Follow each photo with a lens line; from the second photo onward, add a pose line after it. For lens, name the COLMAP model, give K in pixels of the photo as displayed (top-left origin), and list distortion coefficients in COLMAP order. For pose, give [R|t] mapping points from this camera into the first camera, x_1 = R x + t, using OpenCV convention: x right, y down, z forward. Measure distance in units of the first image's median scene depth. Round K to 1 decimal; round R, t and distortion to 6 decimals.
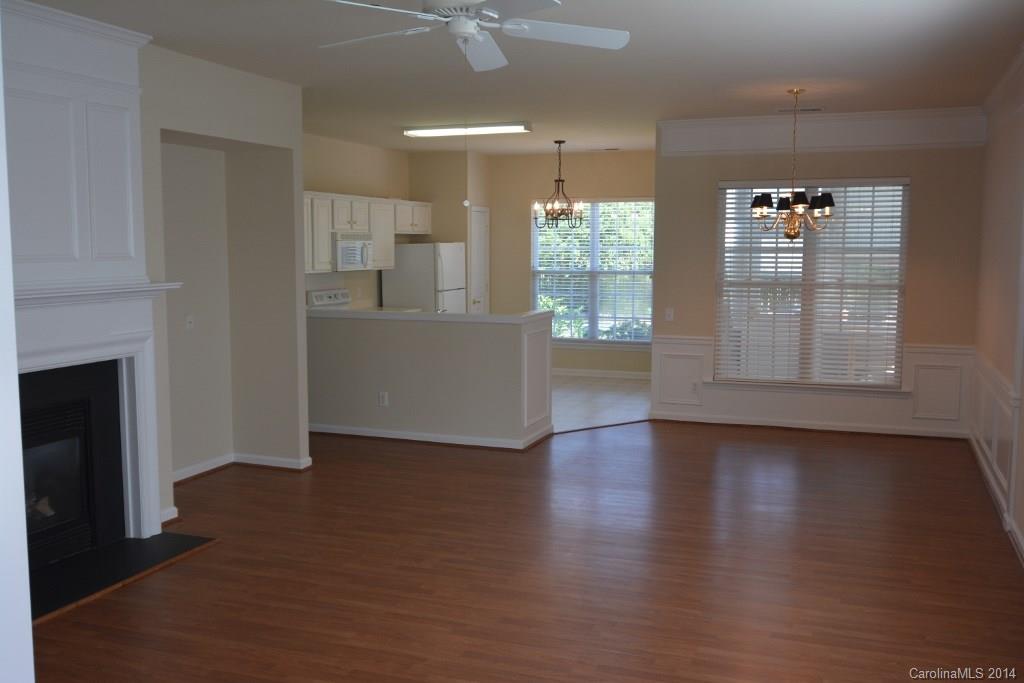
lens RADIAL K [[973.0, 0, 512.0], [0, 973.0, 341.5], [0, 0, 1]] dist [-0.008728, 0.016399]
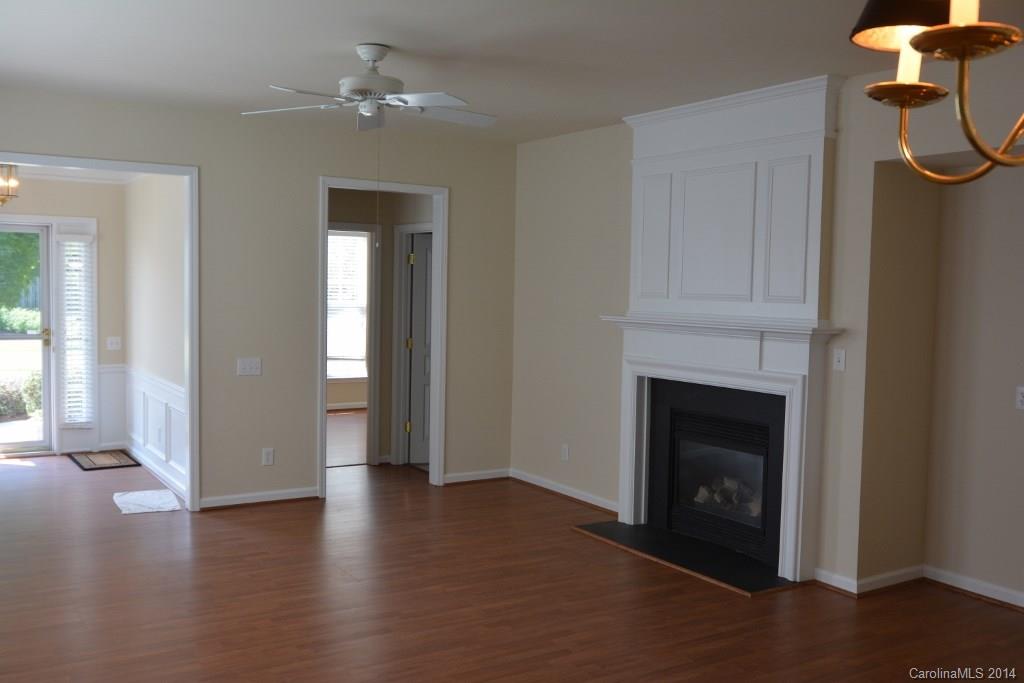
lens RADIAL K [[973.0, 0, 512.0], [0, 973.0, 341.5], [0, 0, 1]] dist [-0.008728, 0.016399]
pose [[-0.602251, 0.032960, -0.797626, 0.359053], [-0.102371, 0.987710, 0.118111, -0.079158], [0.791716, 0.152786, -0.591475, 0.814796]]
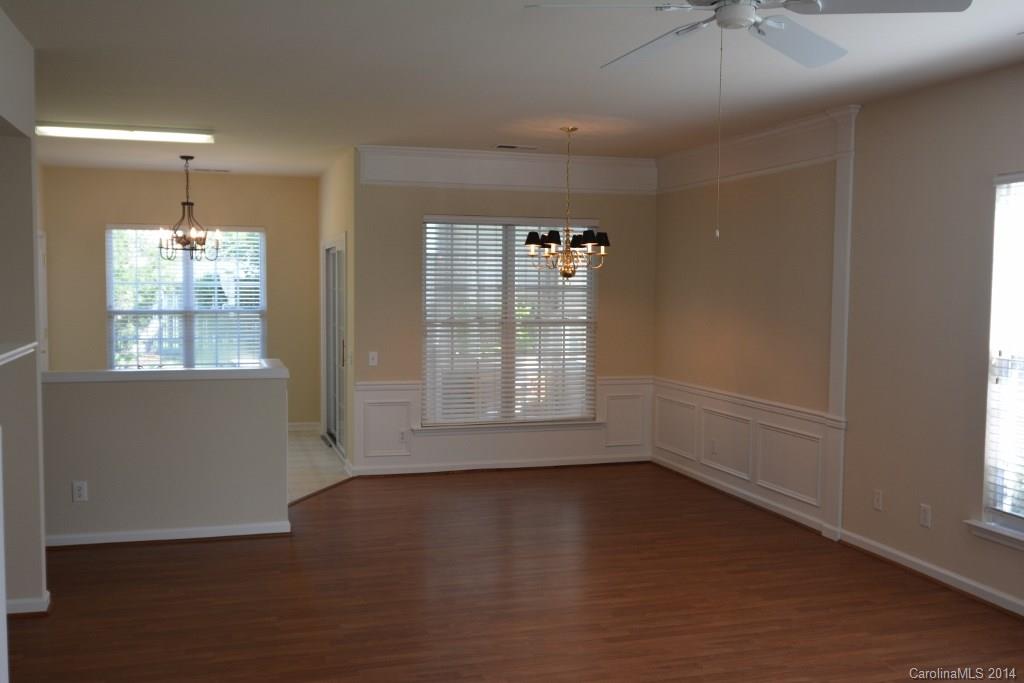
lens RADIAL K [[973.0, 0, 512.0], [0, 973.0, 341.5], [0, 0, 1]] dist [-0.008728, 0.016399]
pose [[0.791308, -0.032225, 0.610568, -0.292828], [0.052823, 0.998479, -0.015762, -0.022690], [-0.609132, 0.044725, 0.791807, 0.206621]]
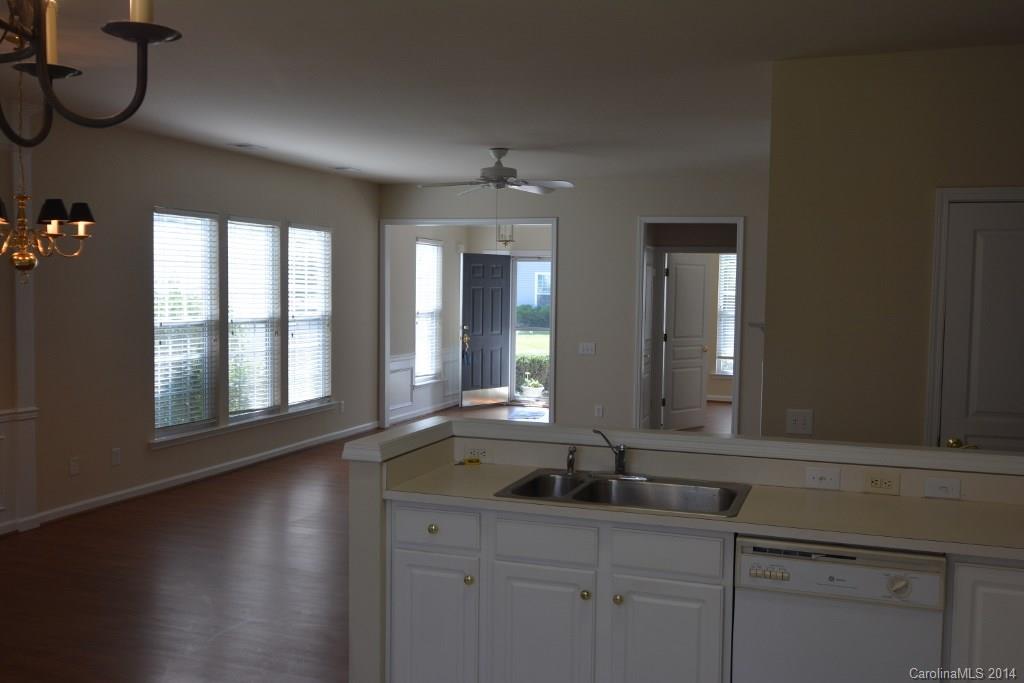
lens RADIAL K [[973.0, 0, 512.0], [0, 973.0, 341.5], [0, 0, 1]] dist [-0.008728, 0.016399]
pose [[-0.999713, -0.011944, -0.020782, -0.019542], [-0.015033, 0.987724, 0.155483, -0.132444], [0.018669, 0.155751, -0.987620, 1.329530]]
